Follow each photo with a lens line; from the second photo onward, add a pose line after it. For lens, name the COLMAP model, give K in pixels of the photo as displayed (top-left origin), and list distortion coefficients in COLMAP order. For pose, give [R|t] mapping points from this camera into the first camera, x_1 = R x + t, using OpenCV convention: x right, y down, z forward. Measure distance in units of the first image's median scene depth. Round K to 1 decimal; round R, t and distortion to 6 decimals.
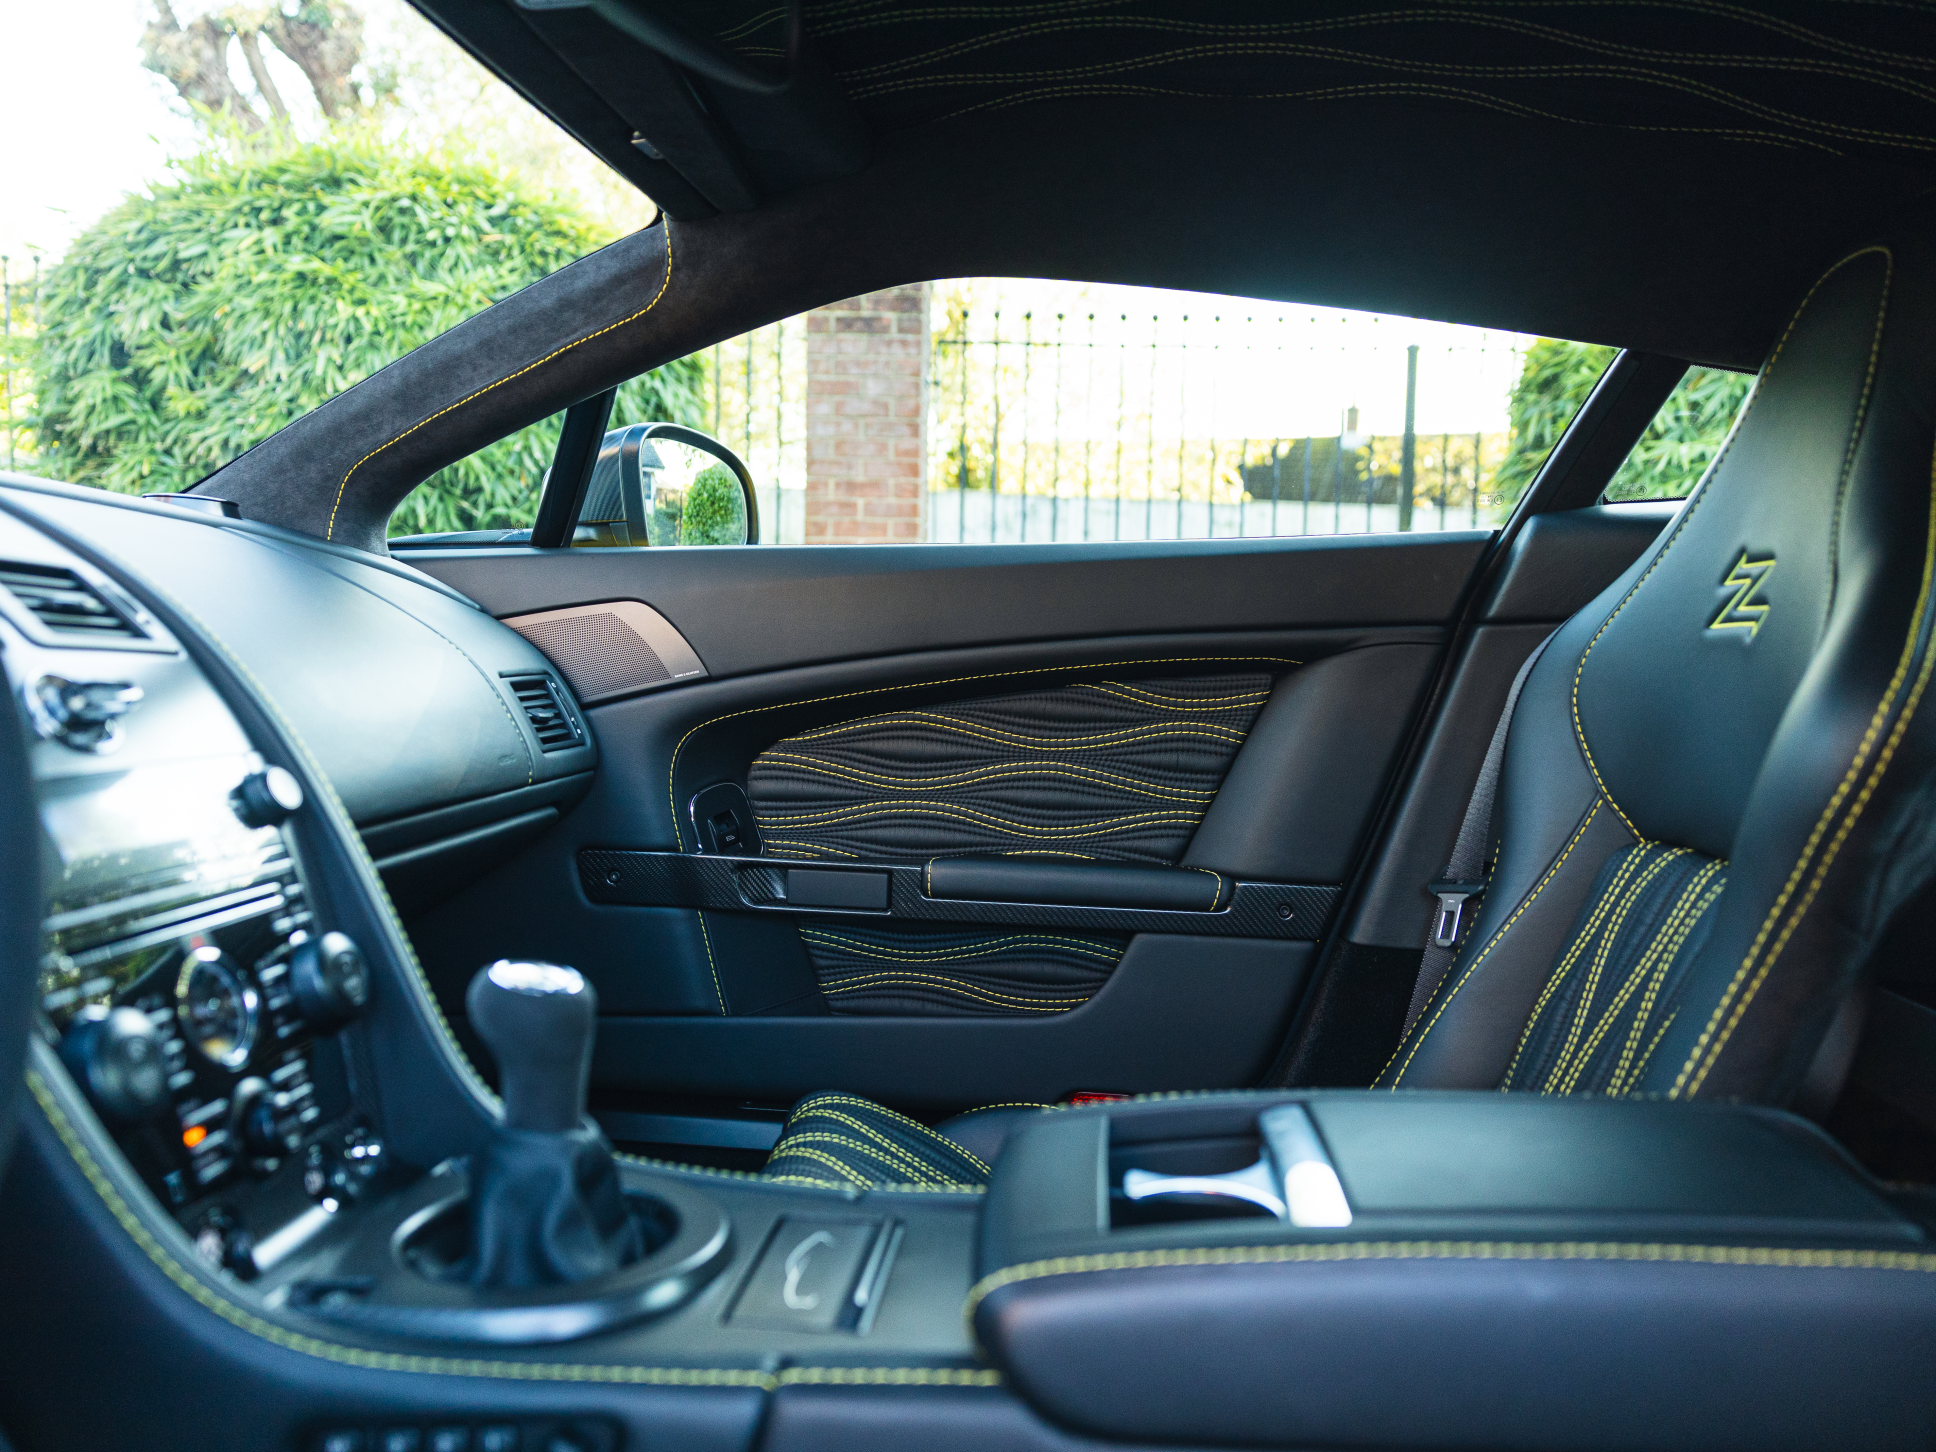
lens RADIAL K [[1432.7, 0, 972.1], [0, 1432.7, 736.4], [0, 0, 1]] dist [0.000545, 0.007032]
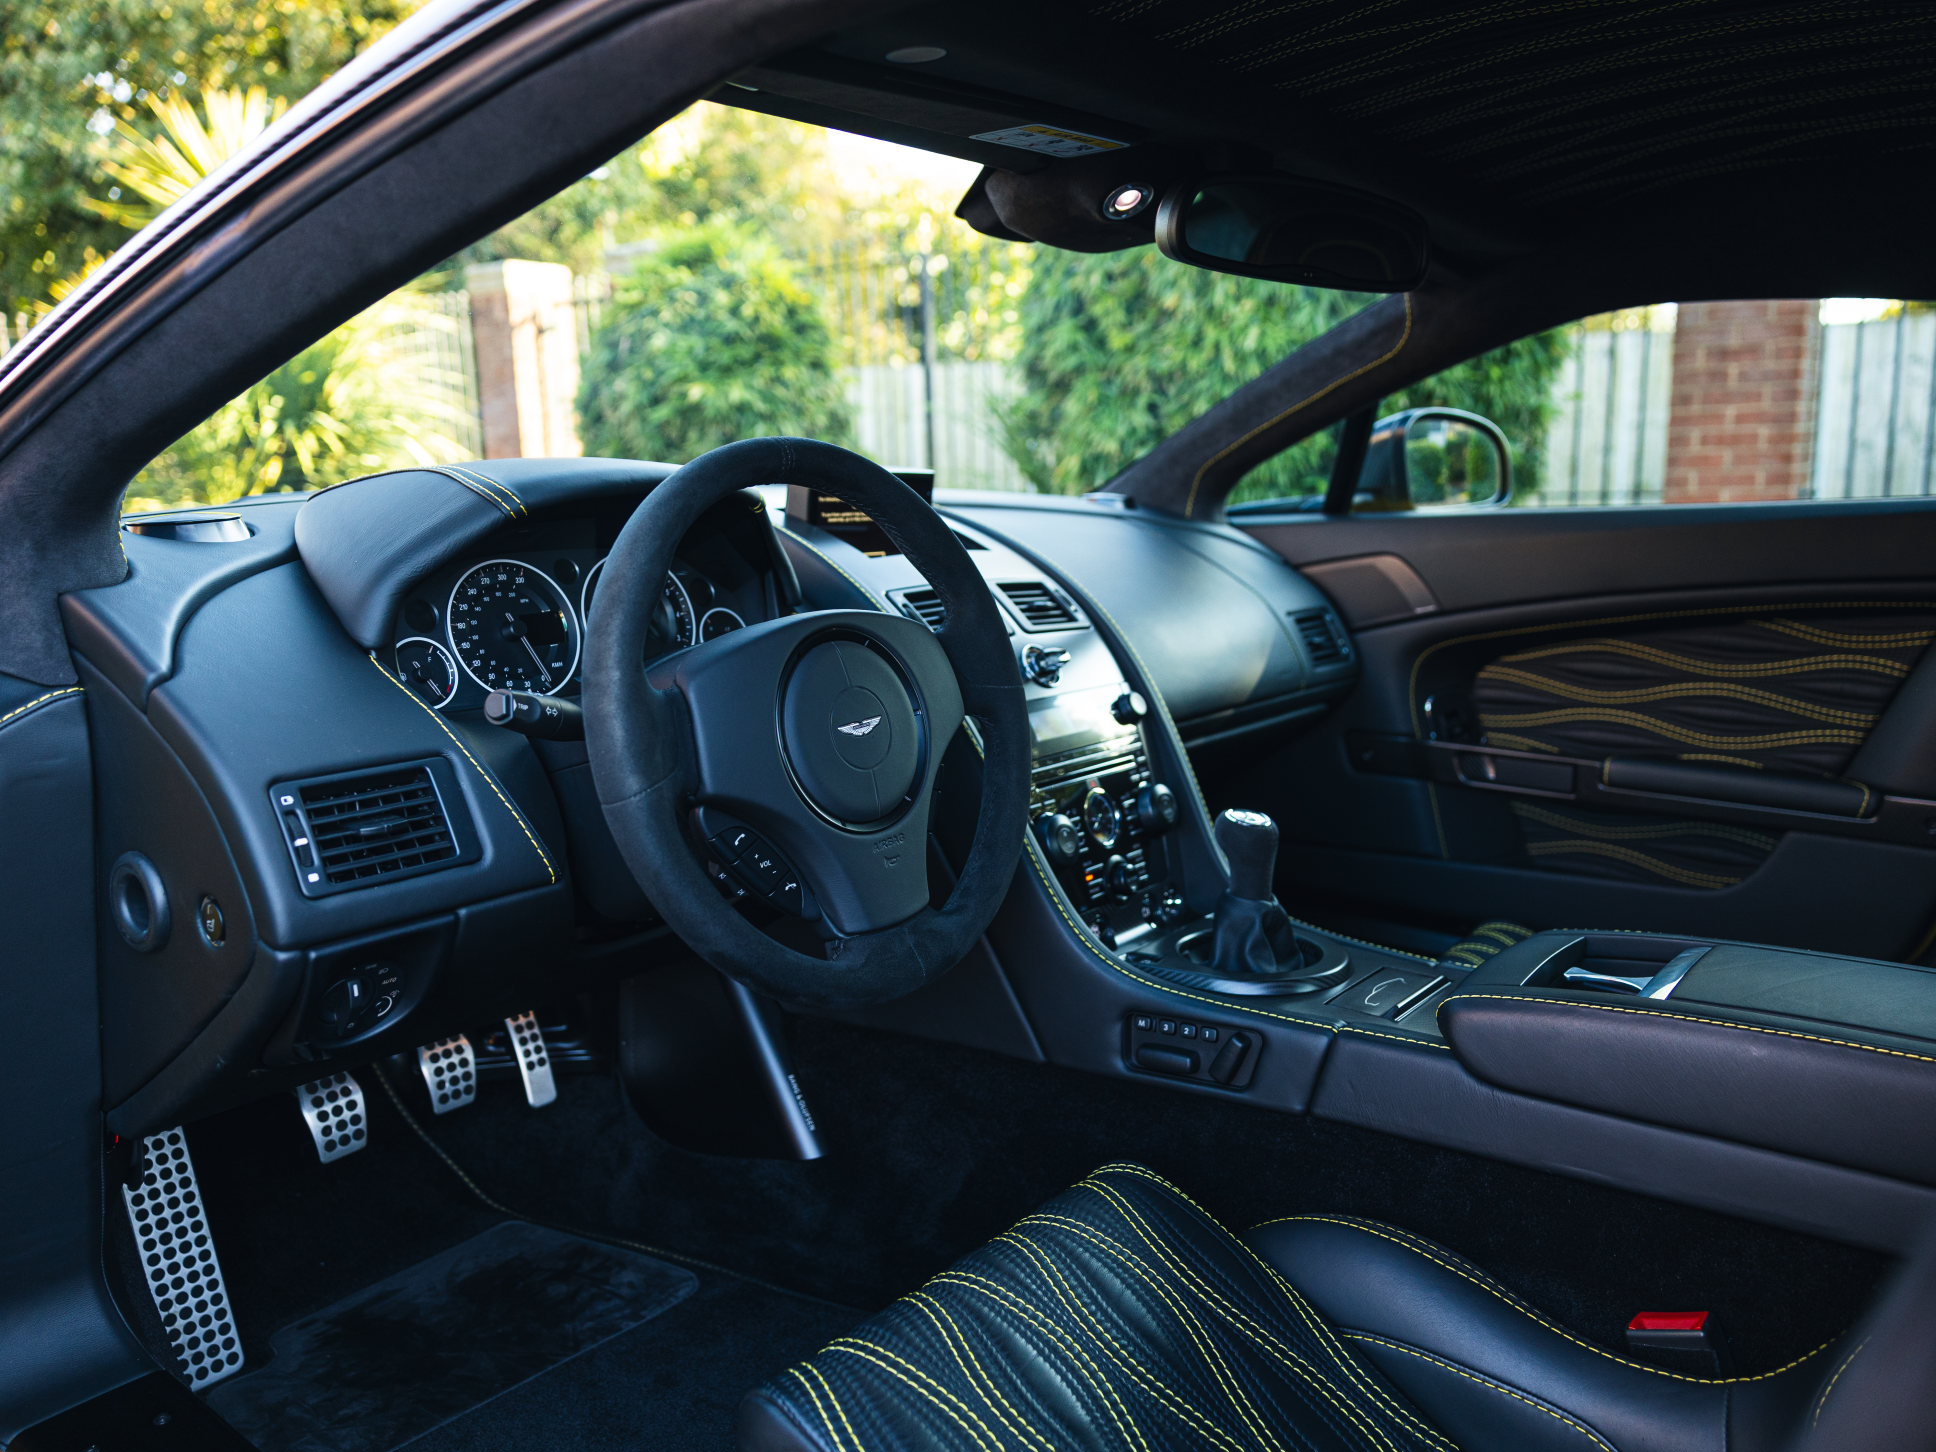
lens RADIAL K [[1432.7, 0, 972.1], [0, 1432.7, 736.4], [0, 0, 1]] dist [0.000545, 0.007032]
pose [[0.819581, 0.063330, -0.569453, 0.263204], [-0.001522, 0.994110, 0.108367, -0.080398], [0.572962, -0.087949, 0.814849, -0.415875]]
